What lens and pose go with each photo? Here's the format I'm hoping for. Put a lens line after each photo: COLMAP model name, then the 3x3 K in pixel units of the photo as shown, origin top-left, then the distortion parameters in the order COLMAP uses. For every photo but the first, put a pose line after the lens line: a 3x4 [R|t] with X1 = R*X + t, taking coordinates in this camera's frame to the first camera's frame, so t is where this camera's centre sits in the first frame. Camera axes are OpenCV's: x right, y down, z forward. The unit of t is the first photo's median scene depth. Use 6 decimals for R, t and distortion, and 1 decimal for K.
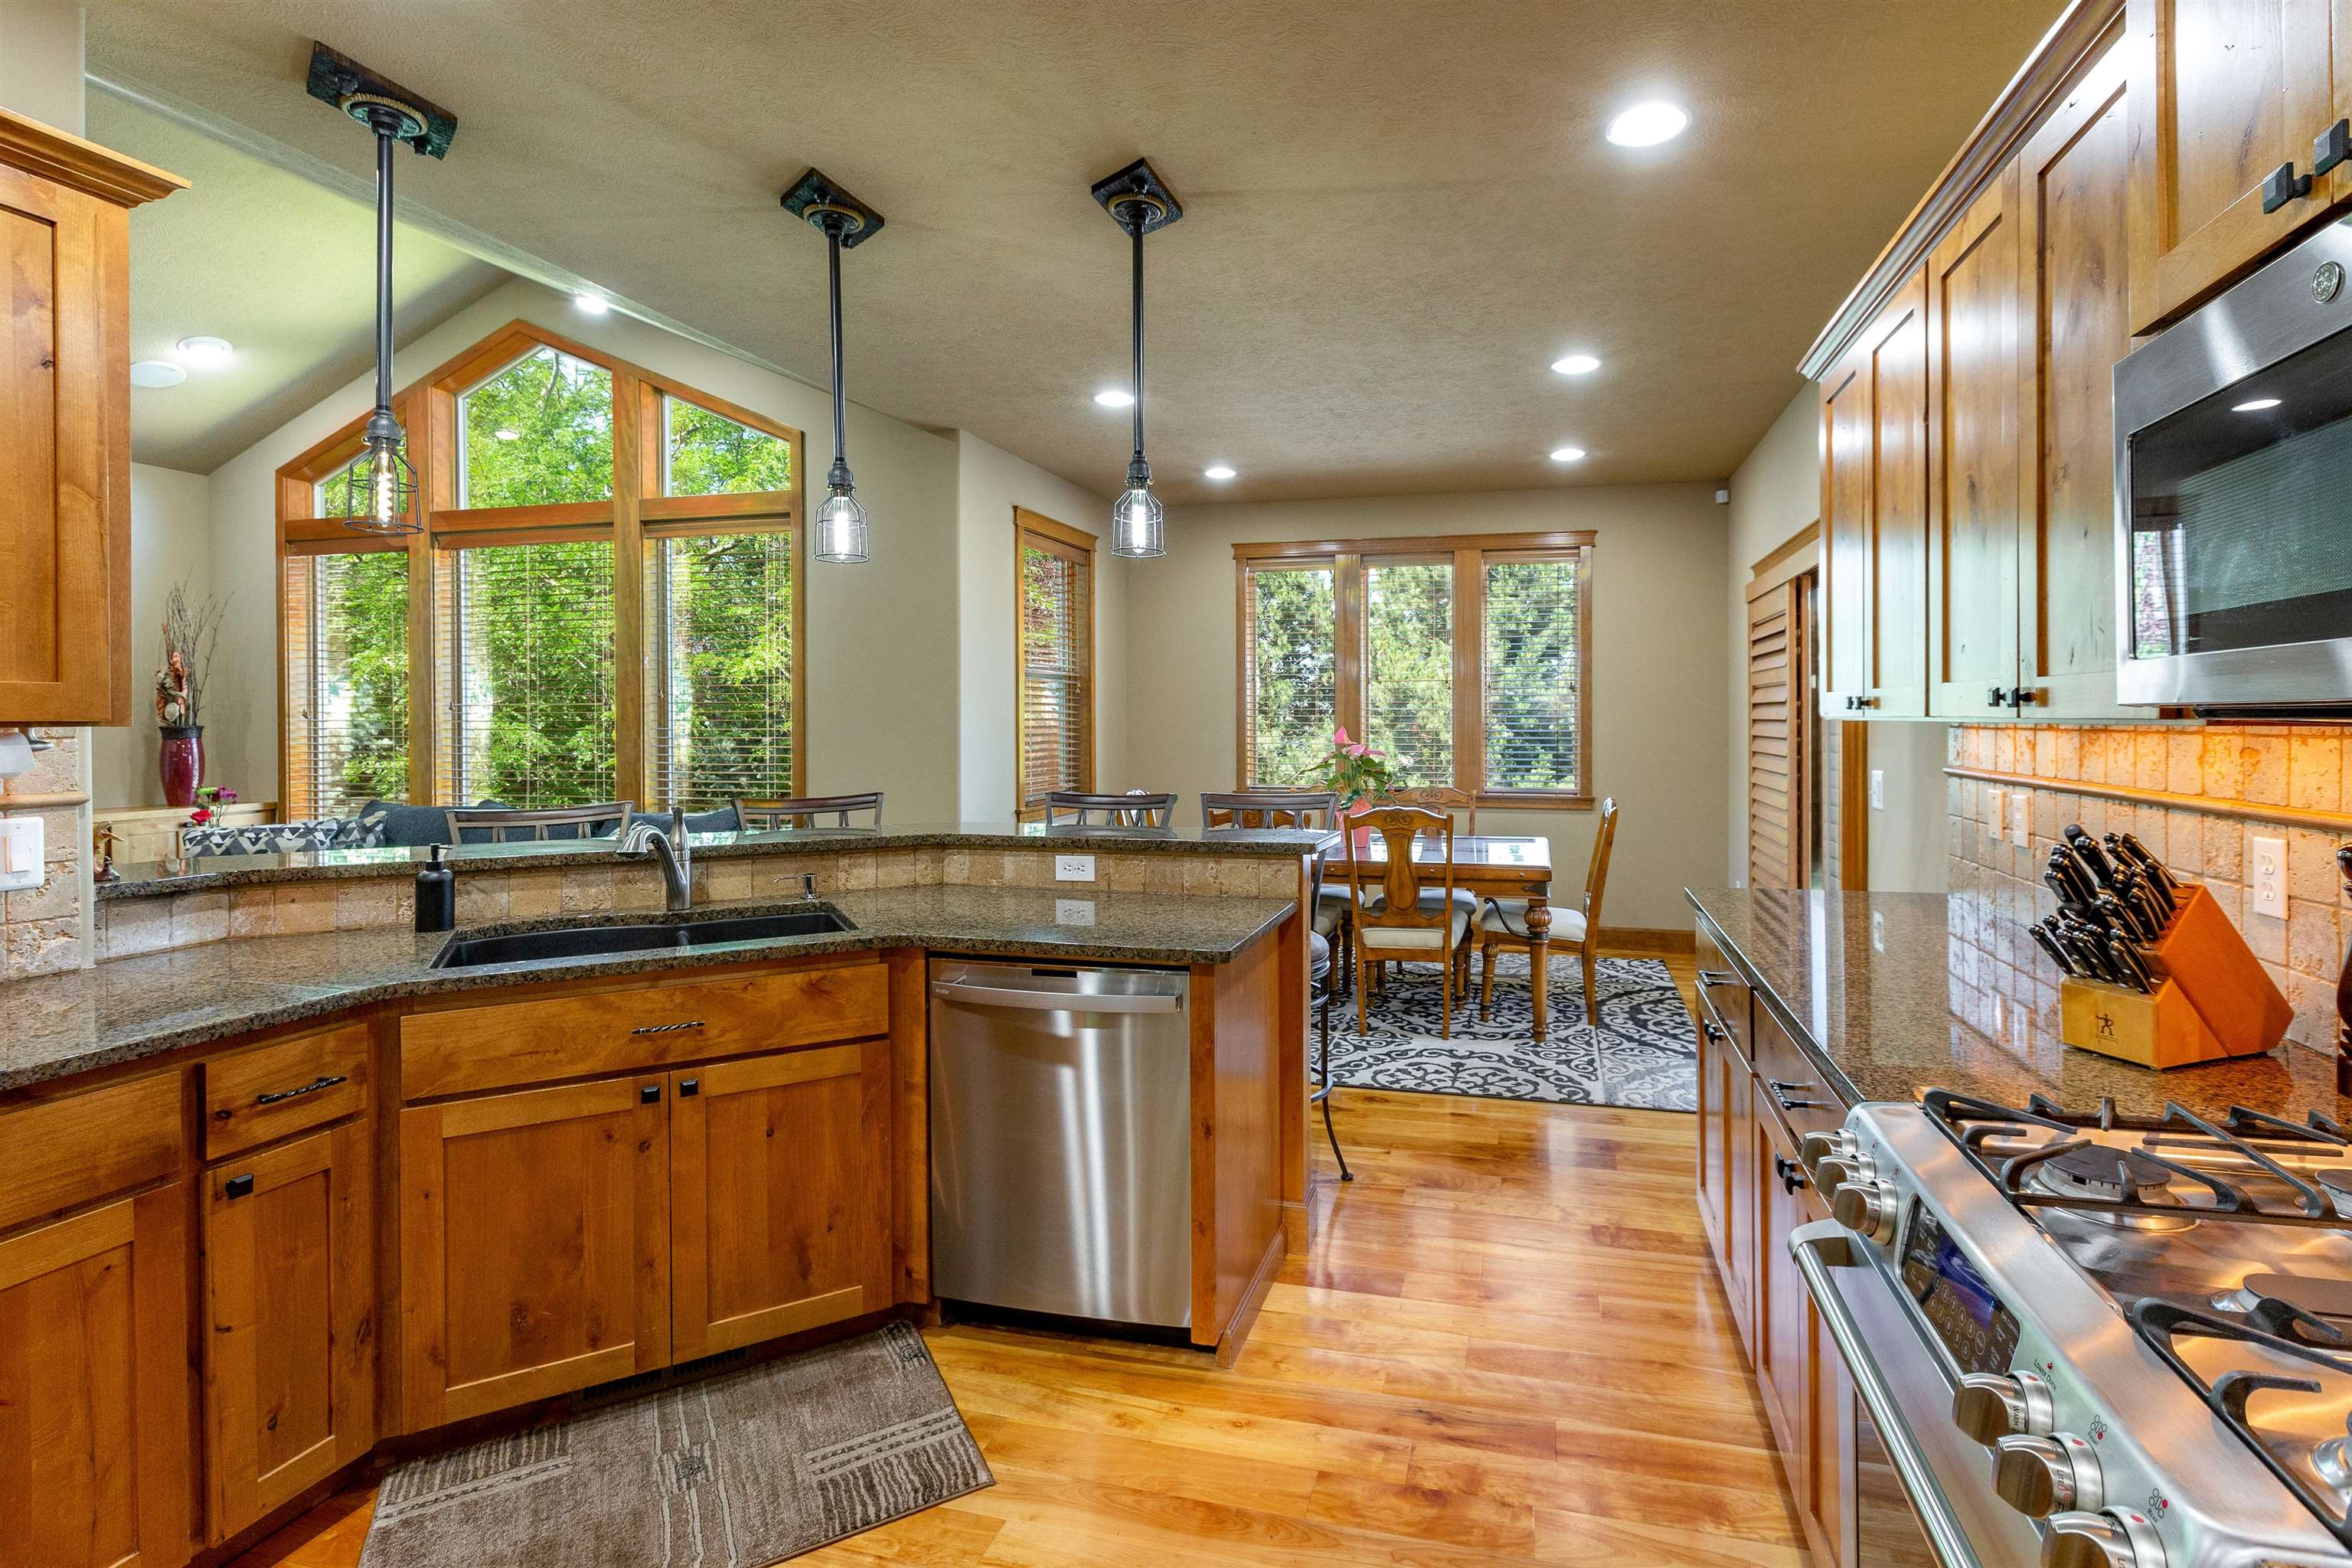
lens RADIAL K [[1231.8, 0, 1171.1], [0, 1231.8, 710.0], [0, 0, 1]] dist [0.001624, 0.000125]
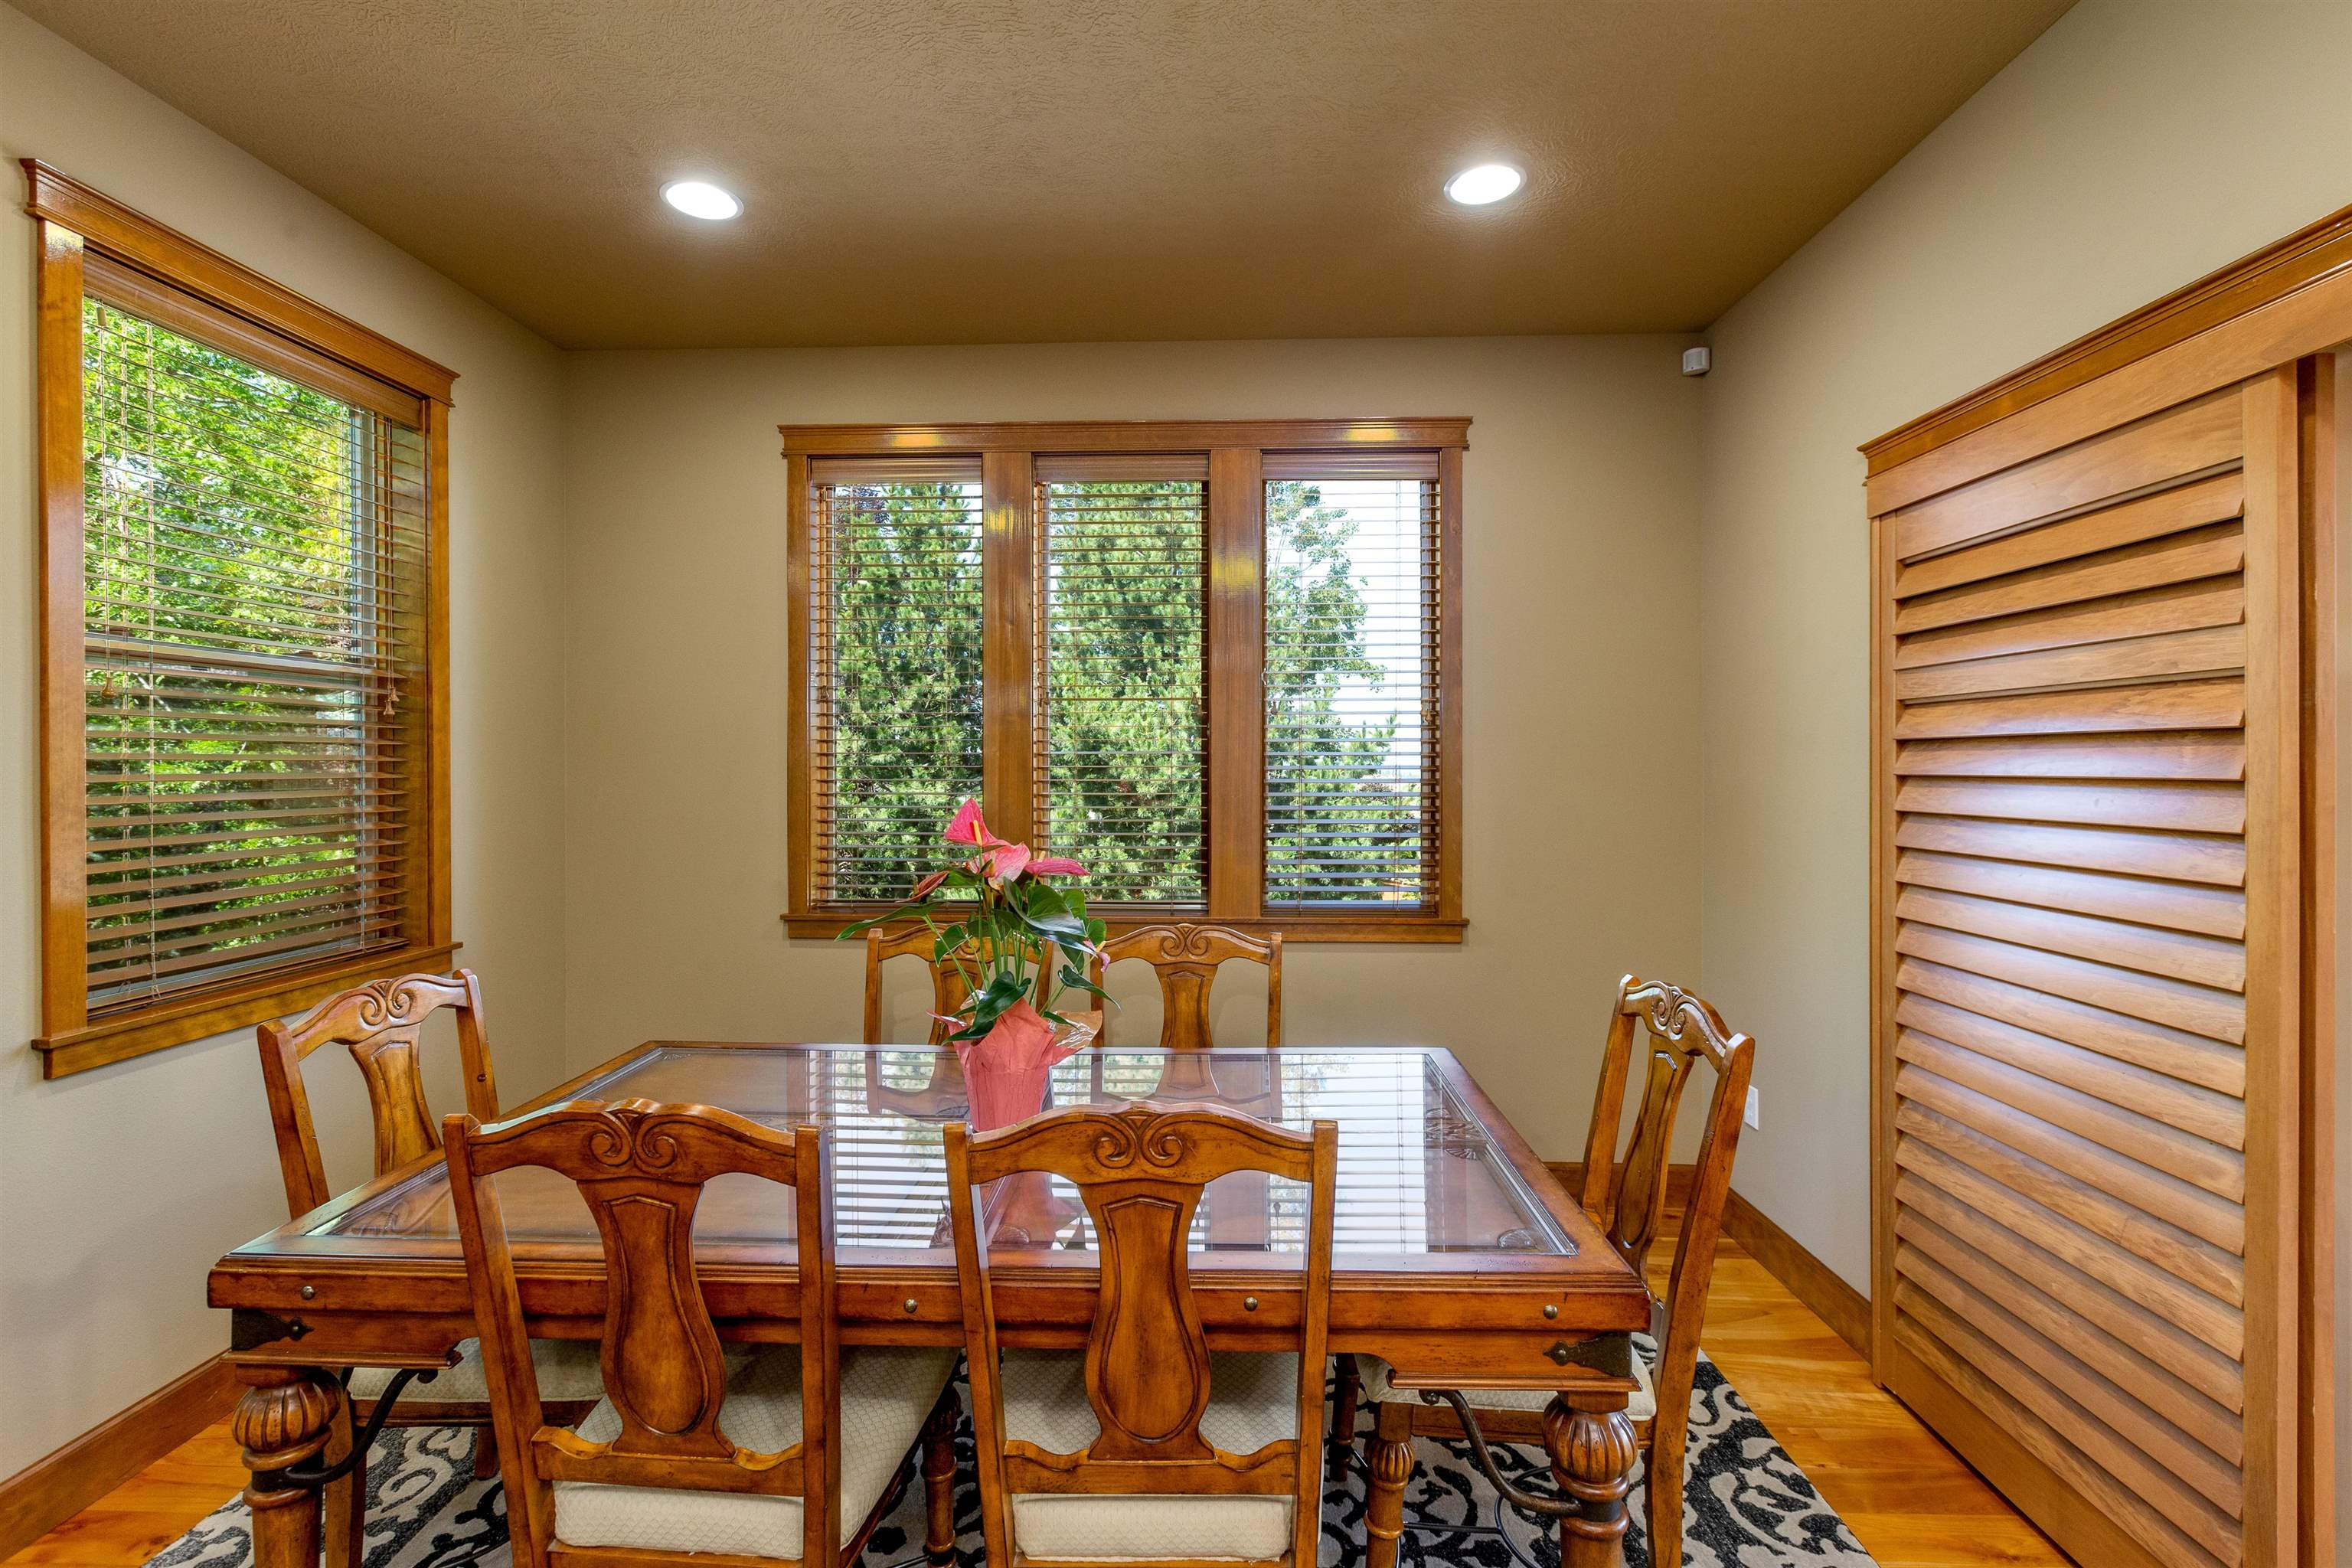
lens RADIAL K [[1058.2, 0, 1170.0], [0, 1058.2, 770.8], [0, 0, 1]] dist [0.000353, -0.000307]
pose [[0.964454, -0.001657, 0.264246, 0.088694], [-0.001187, 0.999943, 0.010604, 0.001911], [-0.264249, -0.010541, 0.964397, 0.533911]]
